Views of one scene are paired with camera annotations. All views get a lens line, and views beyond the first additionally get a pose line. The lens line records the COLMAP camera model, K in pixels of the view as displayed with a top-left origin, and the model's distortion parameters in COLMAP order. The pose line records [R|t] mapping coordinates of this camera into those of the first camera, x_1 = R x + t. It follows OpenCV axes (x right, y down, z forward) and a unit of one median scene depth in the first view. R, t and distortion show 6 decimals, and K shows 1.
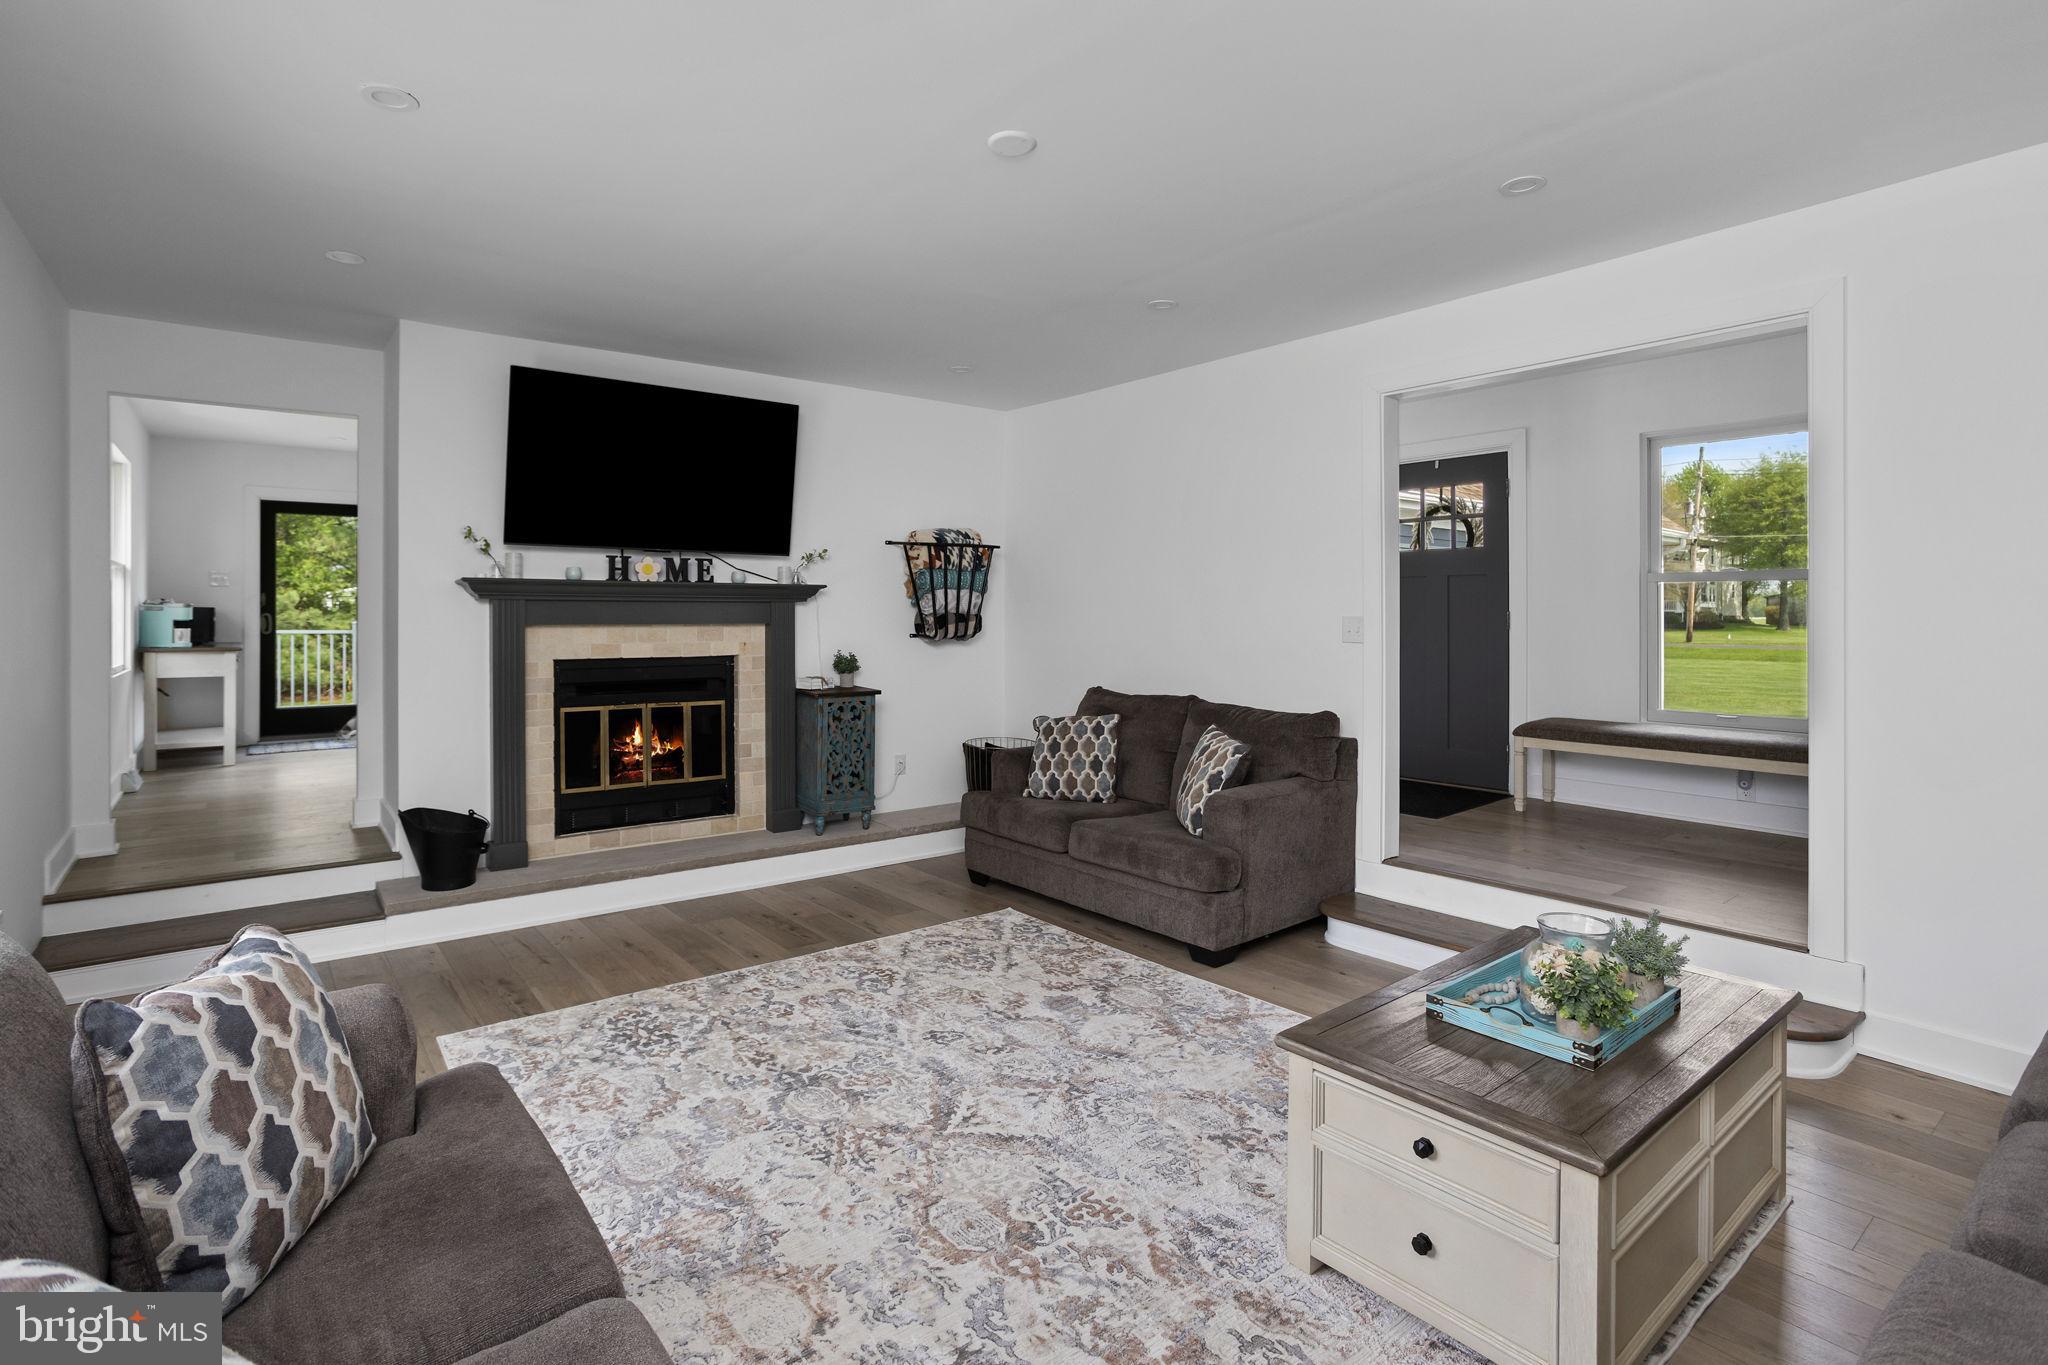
lens RADIAL K [[999.1, 0, 1005.8], [0, 999.1, 621.4], [0, 0, 1]] dist [-0.031204, 0.008427]
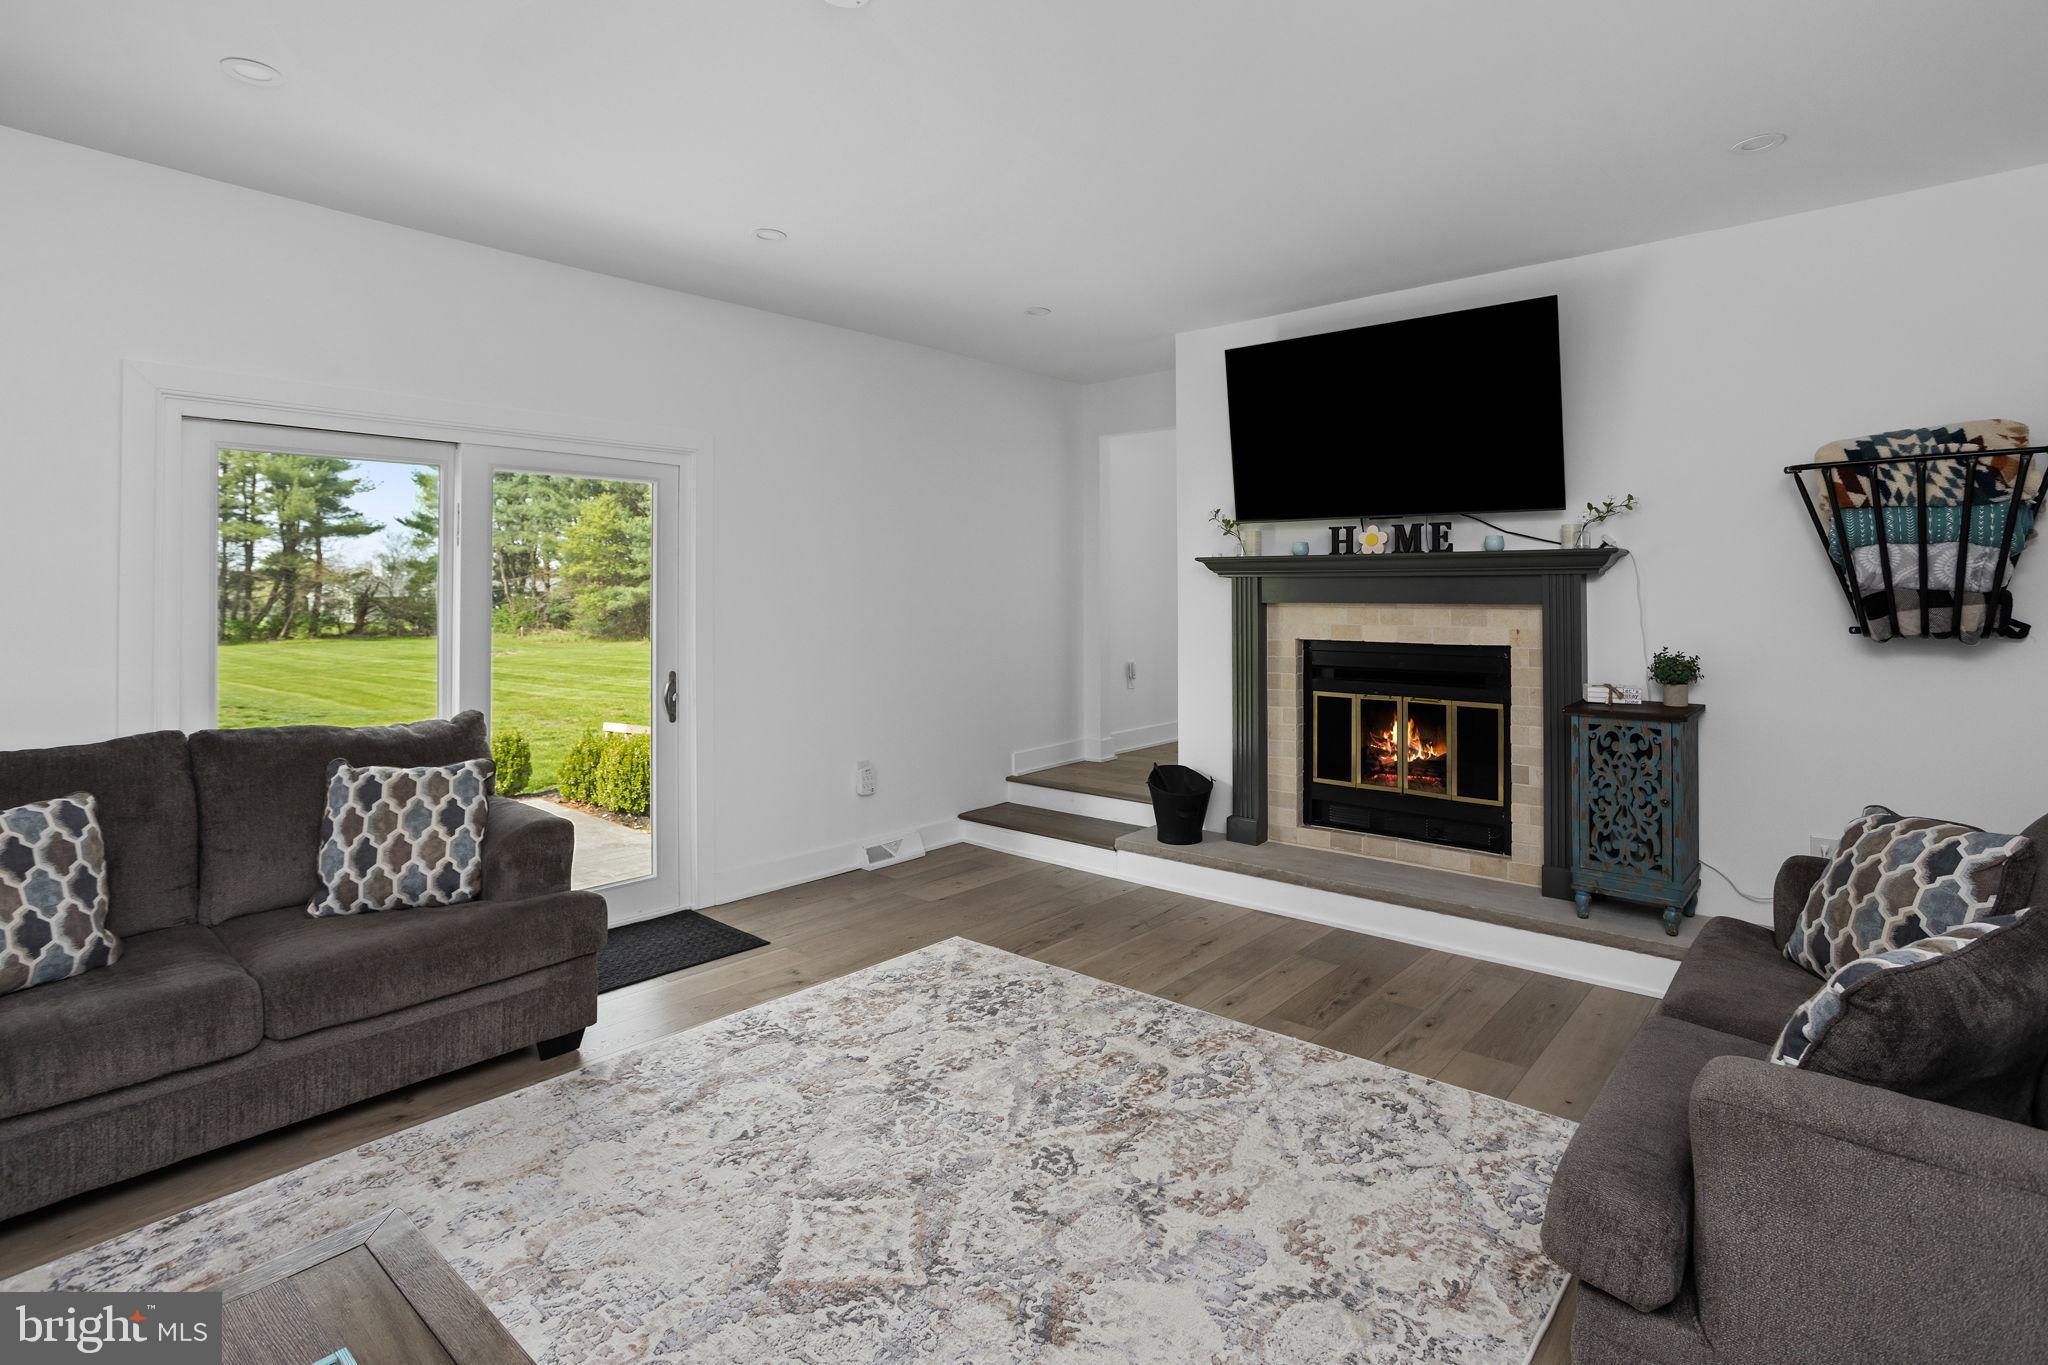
lens RADIAL K [[999.1, 0, 1017.9], [0, 999.1, 574.8], [0, 0, 1]] dist [-0.031204, 0.008427]
pose [[0.207672, -0.017488, -0.978042, 0.414872], [-0.007372, 0.999784, -0.019442, -0.002684], [0.978171, 0.011248, 0.207498, 0.512095]]
